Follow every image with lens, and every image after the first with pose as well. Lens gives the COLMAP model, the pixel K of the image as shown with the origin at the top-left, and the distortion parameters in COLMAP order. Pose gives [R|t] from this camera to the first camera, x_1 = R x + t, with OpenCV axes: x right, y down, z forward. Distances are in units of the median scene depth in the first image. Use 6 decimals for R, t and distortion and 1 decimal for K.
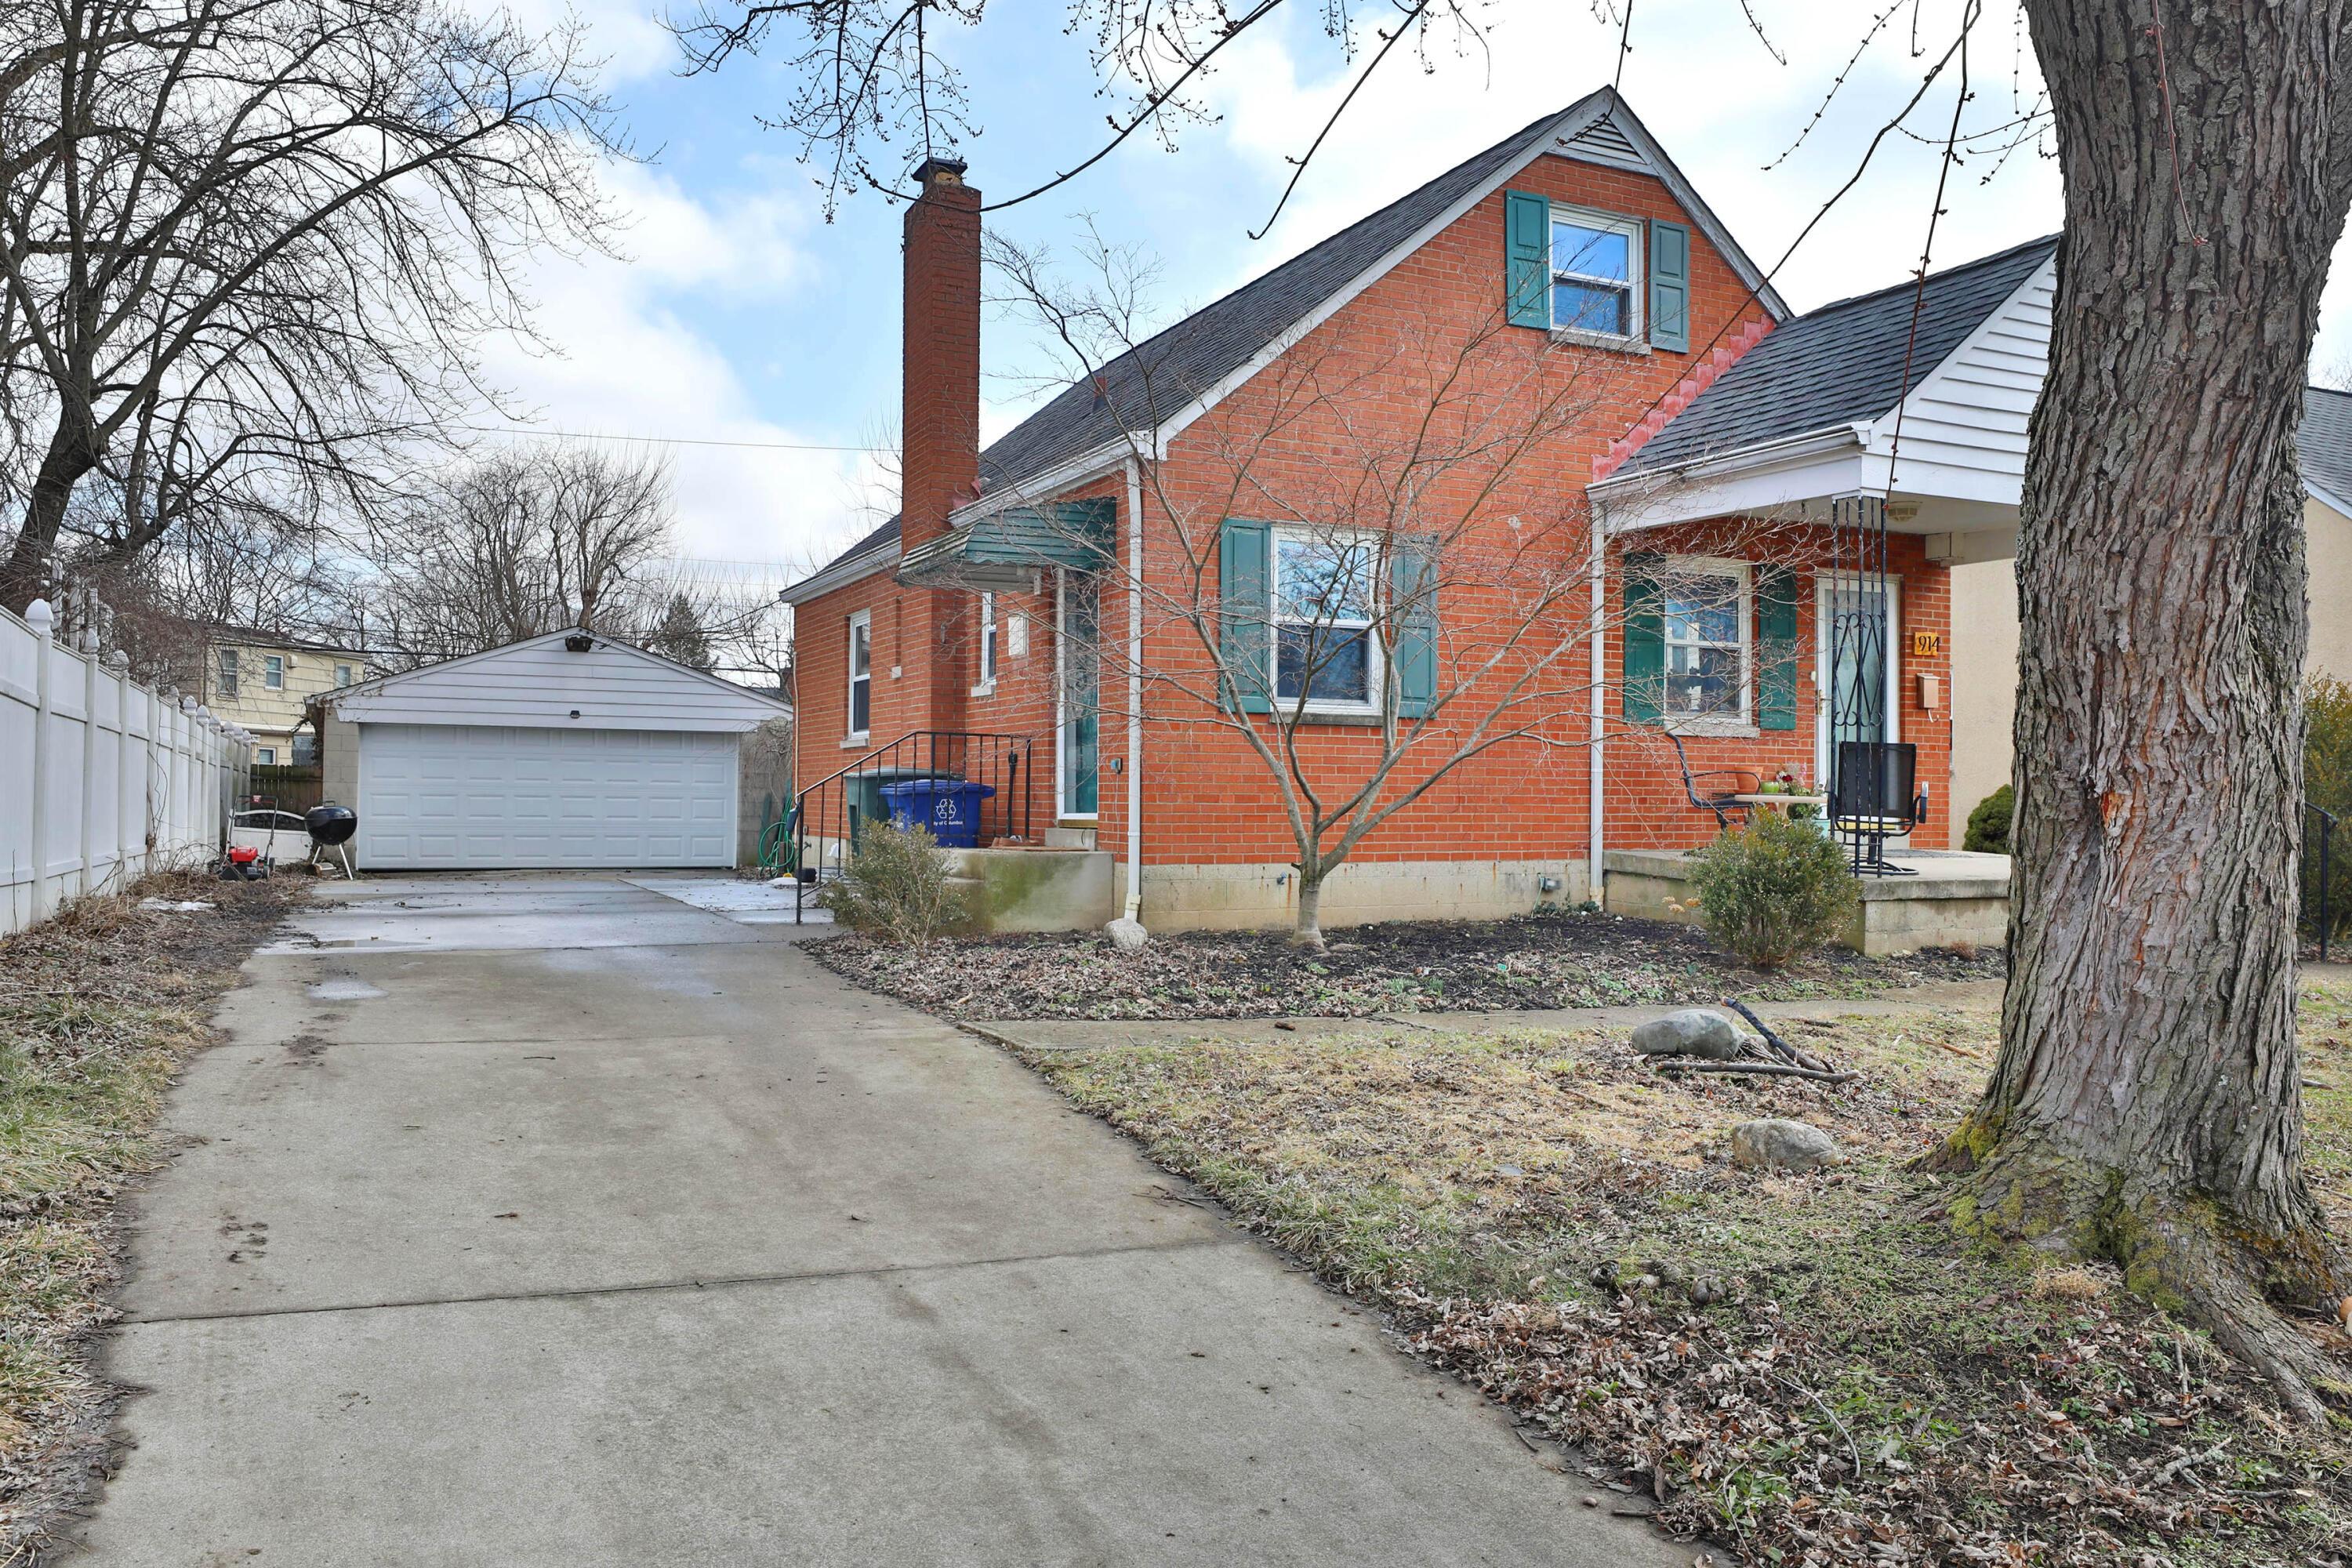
lens RADIAL K [[1714.8, 0, 1176.0], [0, 1714.8, 784.0], [0, 0, 1]] dist [0.000885, 0.024082]
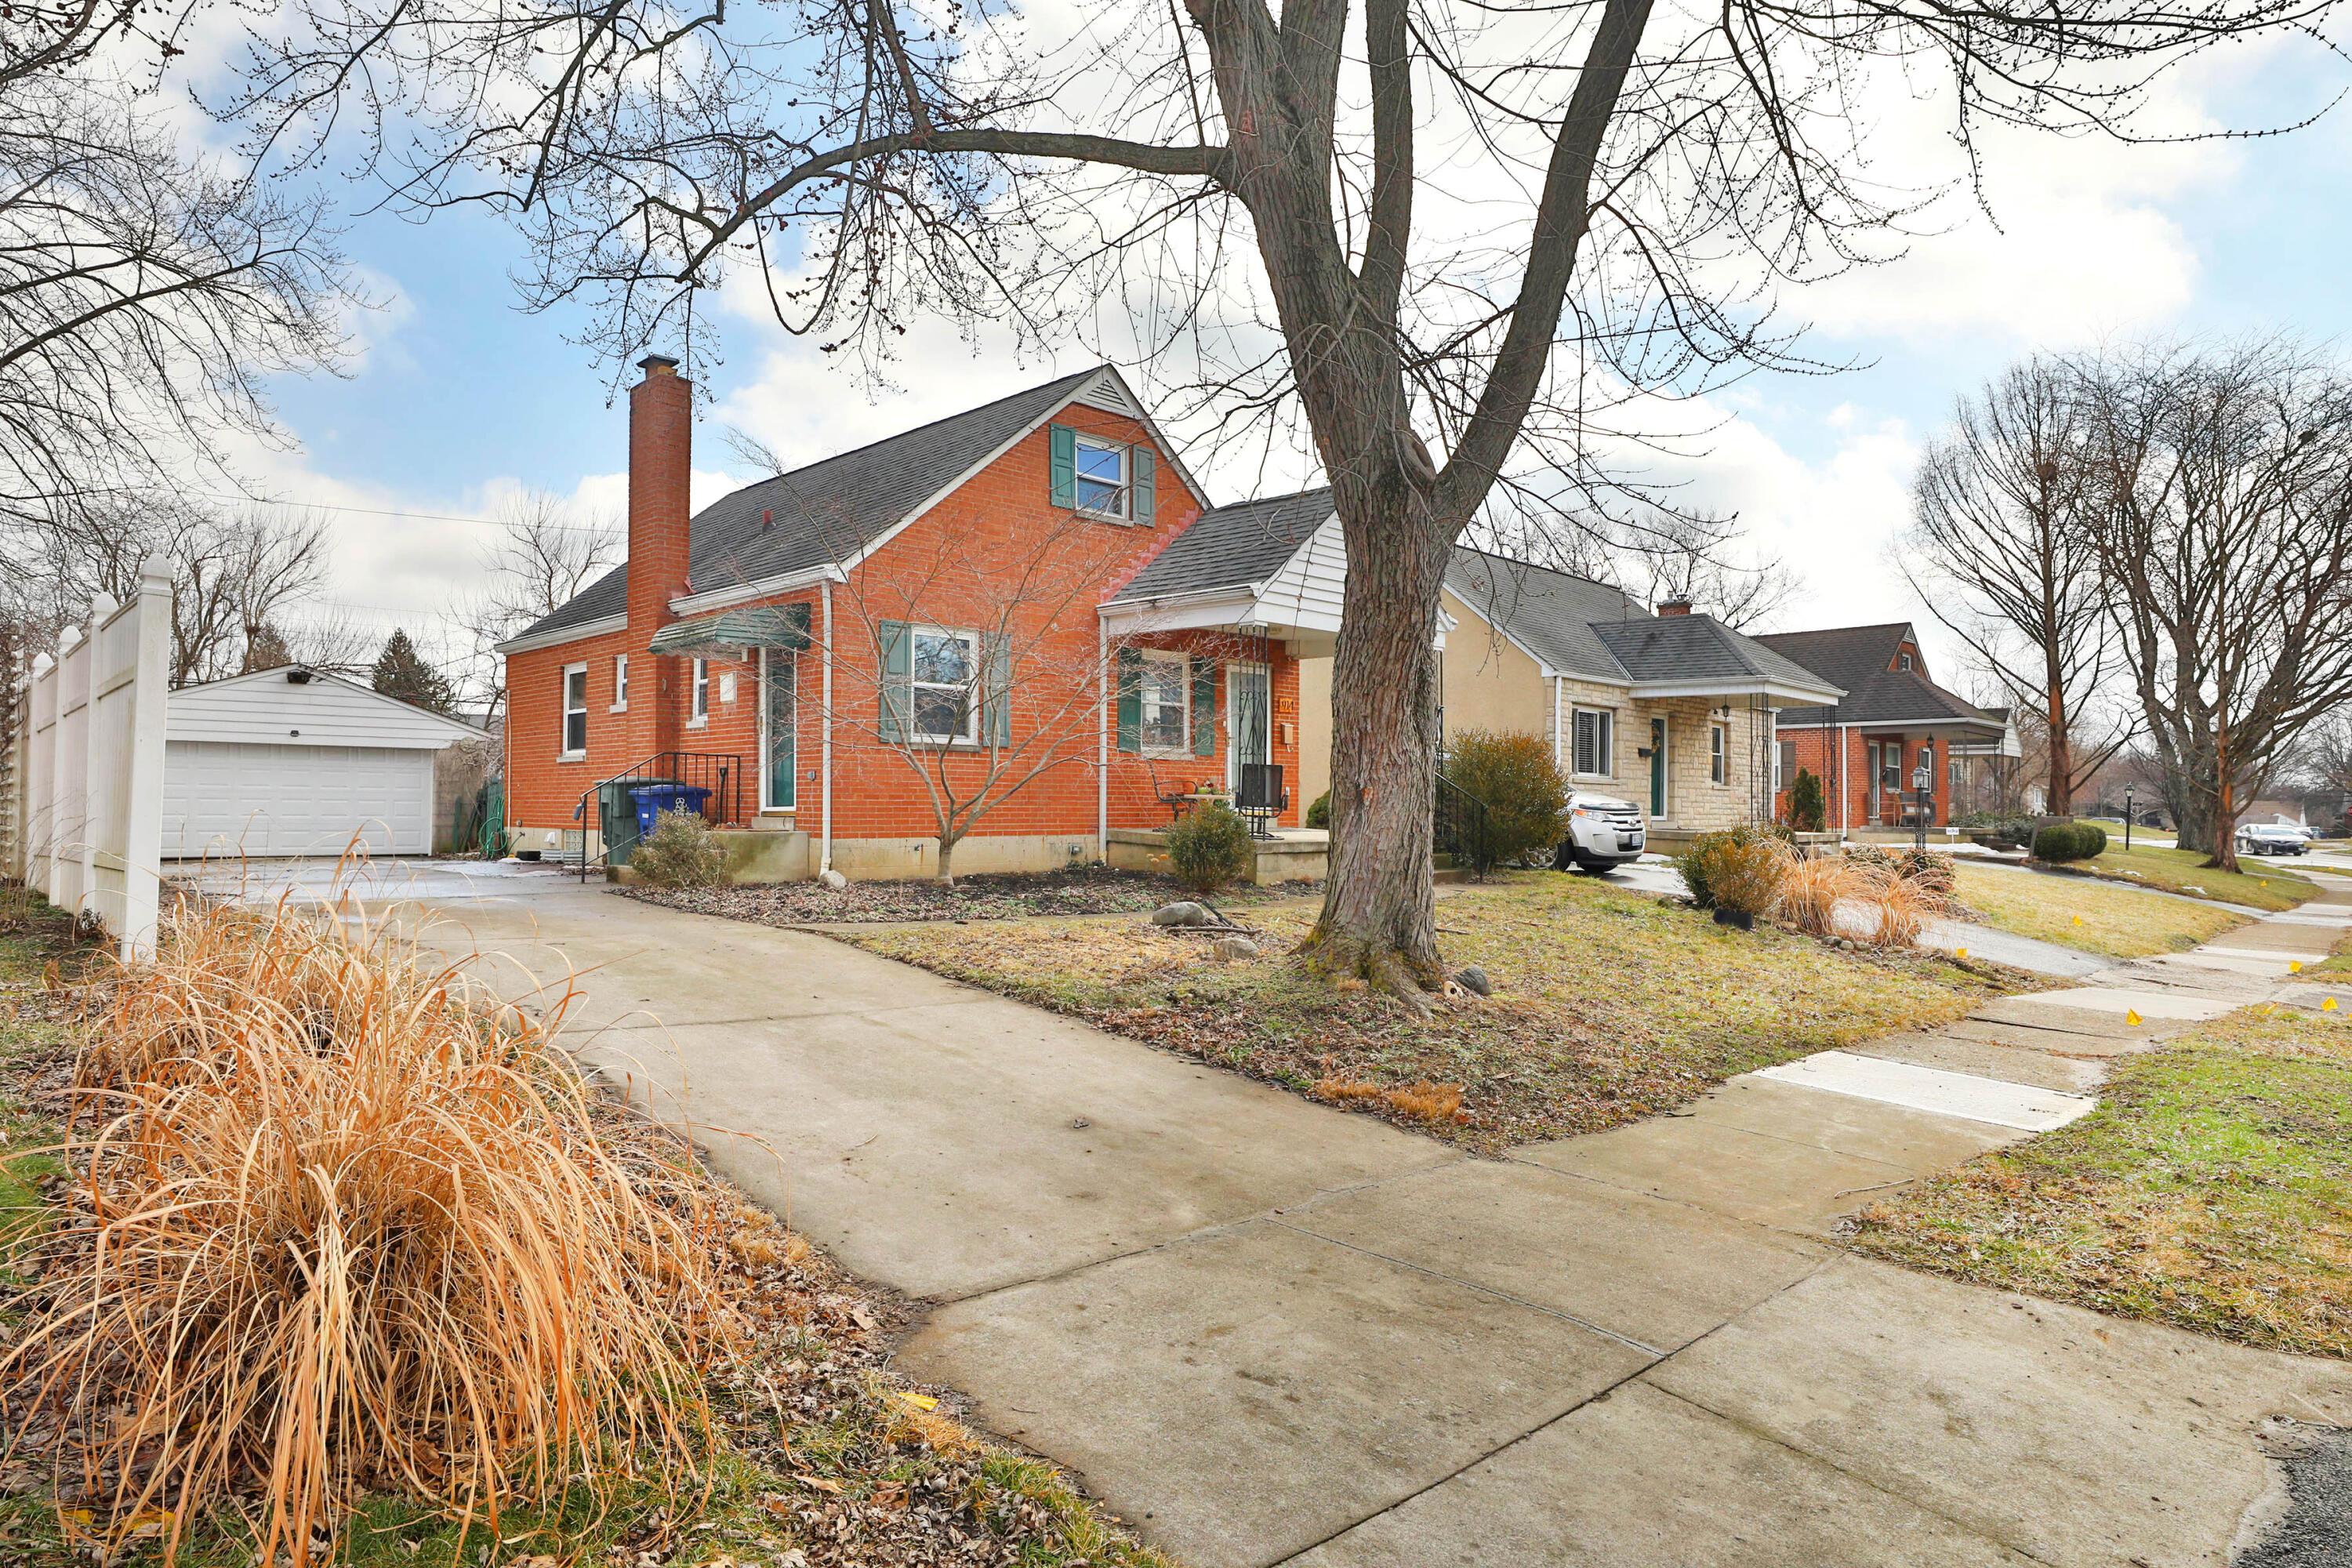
lens RADIAL K [[1342.9, 0, 1176.0], [0, 1342.9, 784.0], [0, 0, 1]] dist [-0.002371, -0.000564]
pose [[0.944026, 0.001997, 0.329864, -0.120640], [-0.000094, 0.999983, -0.005787, 0.003647], [-0.329870, 0.005432, 0.944011, -0.252228]]
